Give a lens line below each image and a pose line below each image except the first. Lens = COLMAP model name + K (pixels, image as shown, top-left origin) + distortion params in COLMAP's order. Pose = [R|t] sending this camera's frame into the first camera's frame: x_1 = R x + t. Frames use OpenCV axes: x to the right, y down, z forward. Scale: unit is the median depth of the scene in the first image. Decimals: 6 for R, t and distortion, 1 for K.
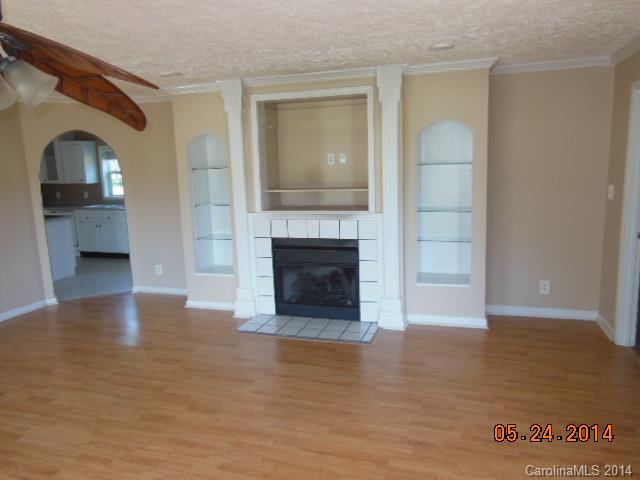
lens RADIAL K [[475.0, 0, 320.0], [0, 475.0, 240.0], [0, 0, 1]] dist [-0.007152, 0.038839]
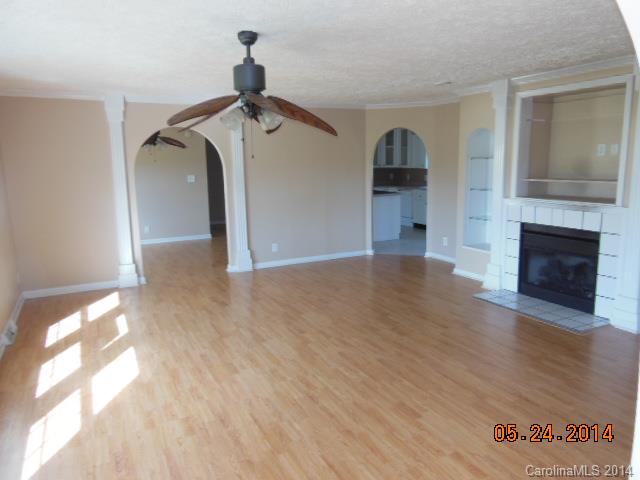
lens RADIAL K [[475.0, 0, 320.0], [0, 475.0, 240.0], [0, 0, 1]] dist [-0.007152, 0.038839]
pose [[0.704914, 0.133839, -0.696551, 0.338675], [-0.114229, 0.990639, 0.074747, 0.006723], [0.700034, 0.026876, 0.713603, -0.108284]]
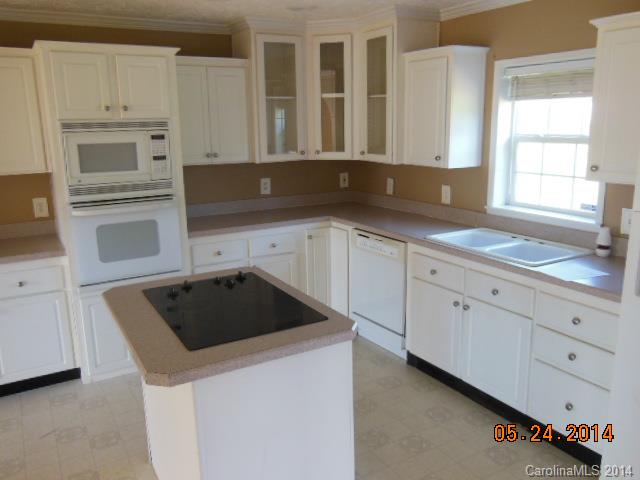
lens RADIAL K [[536.2, 0, 320.0], [0, 536.2, 240.0], [0, 0, 1]] dist [0.001738, 0.000744]
pose [[0.746927, 0.157640, -0.645949, -0.504610], [-0.109345, 0.987384, 0.114526, -0.173820], [0.655853, -0.014911, 0.754741, 1.081934]]
